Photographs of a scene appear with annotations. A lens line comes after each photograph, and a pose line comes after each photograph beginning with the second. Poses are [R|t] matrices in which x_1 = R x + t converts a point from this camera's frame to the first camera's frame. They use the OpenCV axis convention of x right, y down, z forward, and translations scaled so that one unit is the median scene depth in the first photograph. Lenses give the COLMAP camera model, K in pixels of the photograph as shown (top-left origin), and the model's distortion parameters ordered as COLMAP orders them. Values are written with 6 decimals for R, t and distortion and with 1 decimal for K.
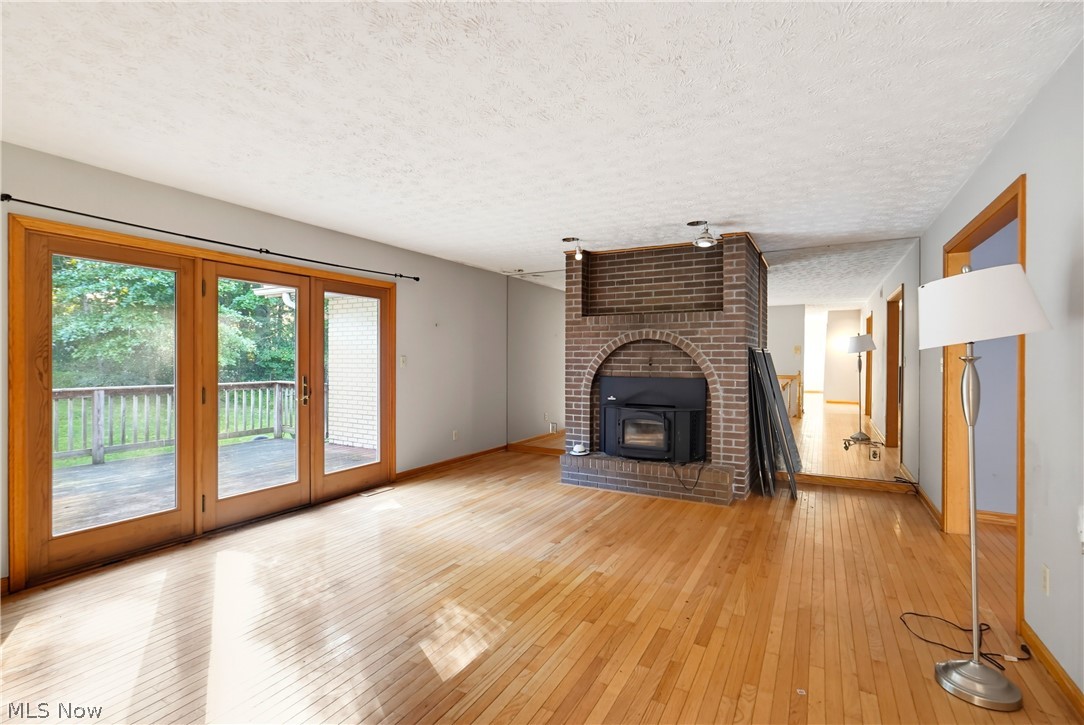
lens RADIAL K [[496.3, 0, 542.6], [0, 496.3, 359.7], [0, 0, 1]] dist [-0.003176, 0.000913]
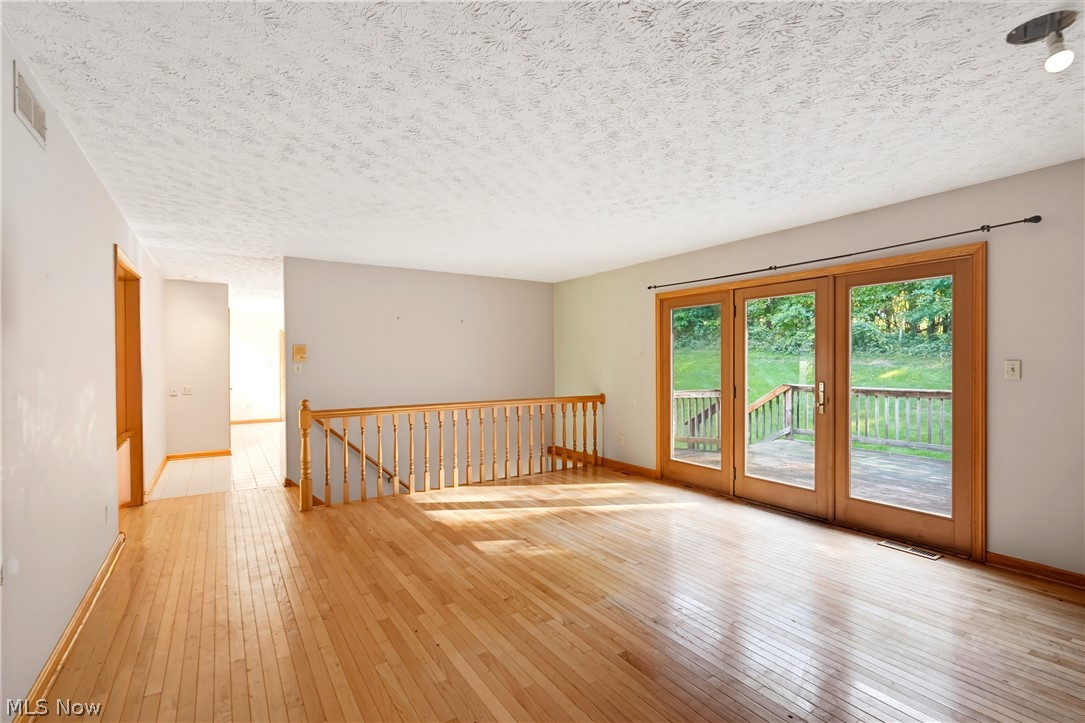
lens RADIAL K [[496.7, 0, 551.5], [0, 496.7, 364.2], [0, 0, 1]] dist [-0.003176, 0.000913]
pose [[-0.452377, 0.004534, -0.891816, 0.858264], [0.003245, 0.999989, 0.003438, -0.010122], [0.891821, -0.001338, -0.452386, 1.379735]]
